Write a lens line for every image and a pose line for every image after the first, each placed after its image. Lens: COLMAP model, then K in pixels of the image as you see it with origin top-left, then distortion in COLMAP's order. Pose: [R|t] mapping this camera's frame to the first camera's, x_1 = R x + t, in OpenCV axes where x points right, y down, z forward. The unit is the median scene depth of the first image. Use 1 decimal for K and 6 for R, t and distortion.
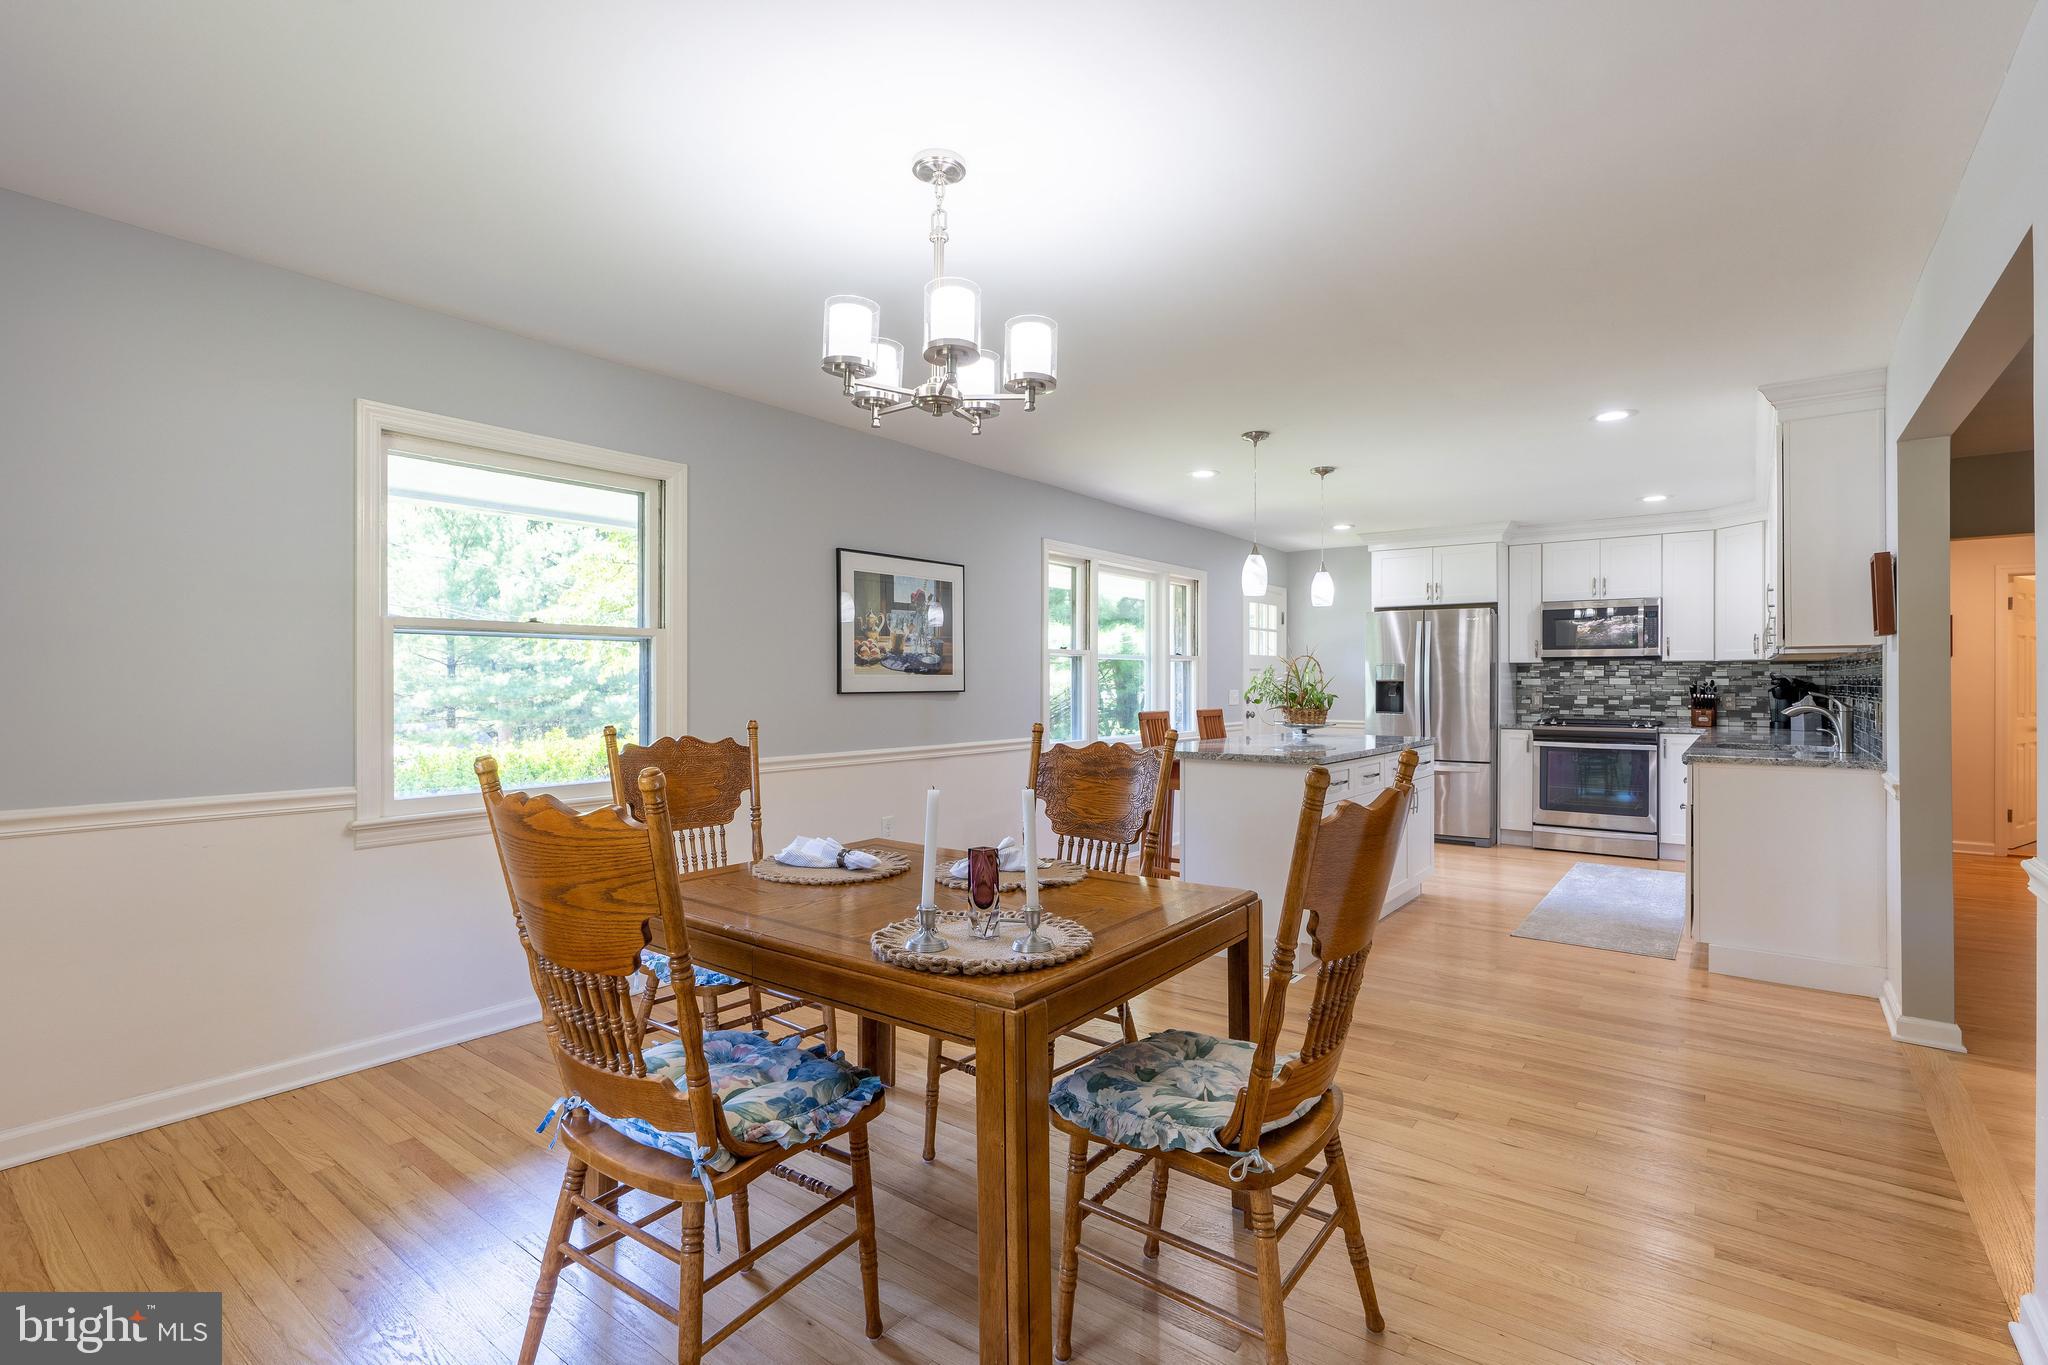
lens RADIAL K [[970.0, 0, 1011.9], [0, 970.0, 676.3], [0, 0, 1]] dist [-0.014595, 0.006508]
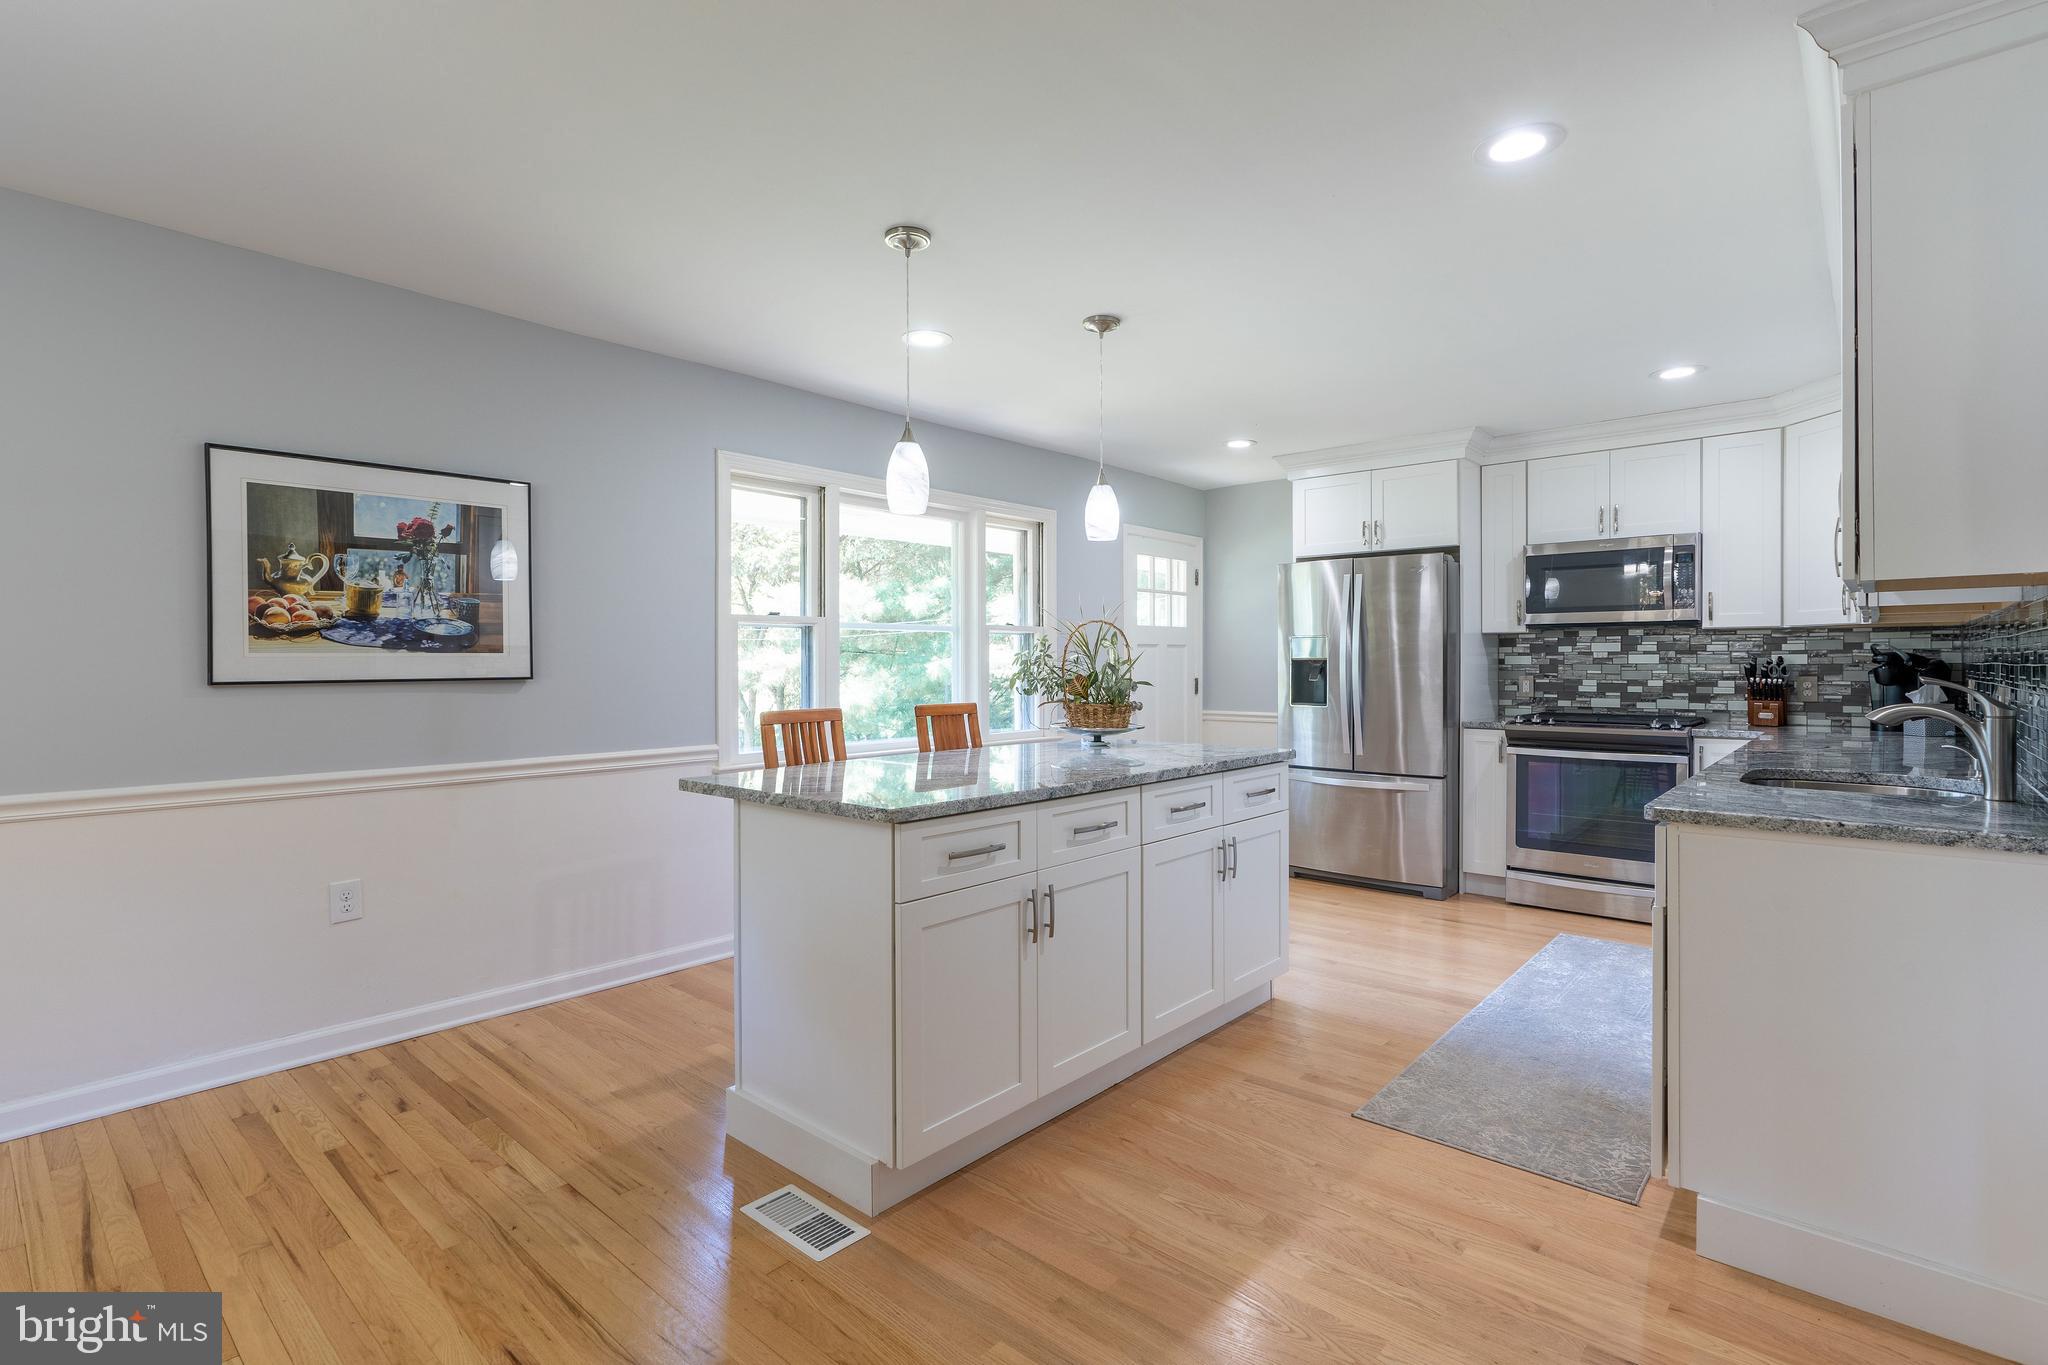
lens RADIAL K [[970.0, 0, 1001.5], [0, 970.0, 673.4], [0, 0, 1]] dist [-0.014595, 0.006508]
pose [[0.996668, -0.002944, -0.081508, 0.238296], [0.004280, 0.999859, 0.016219, 0.002553], [0.081449, -0.016514, 0.996541, 0.285650]]
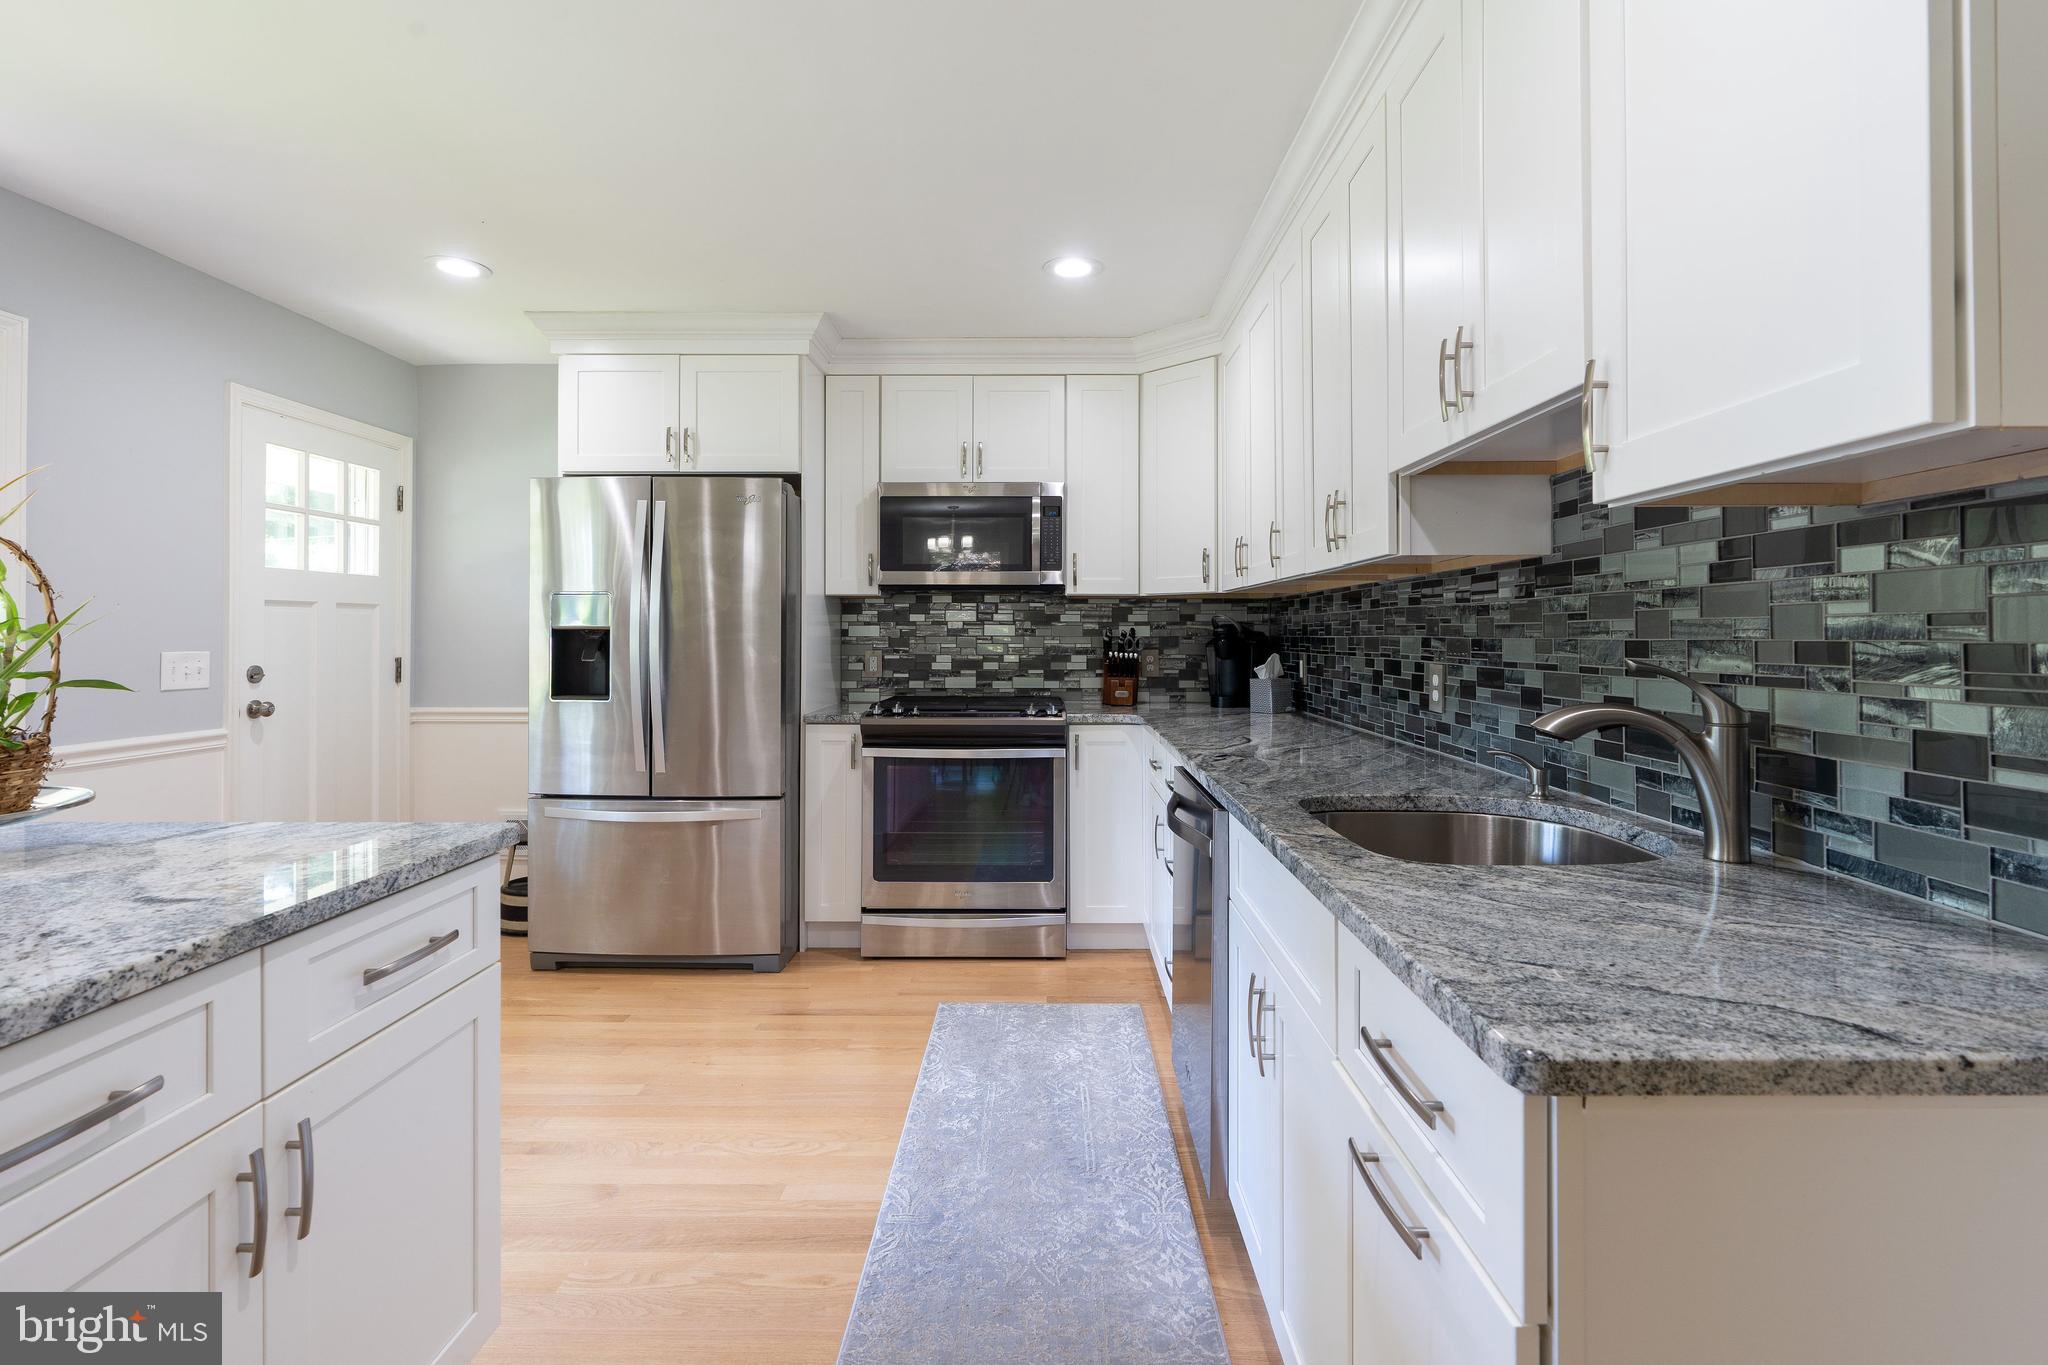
lens RADIAL K [[970.0, 0, 1051.3], [0, 970.0, 625.2], [0, 0, 1]] dist [-0.014595, 0.006508]
pose [[0.792166, 0.004758, 0.610288, 0.308533], [-0.002631, 0.999987, -0.004381, 0.004866], [-0.610301, 0.001865, 0.792168, 0.537697]]
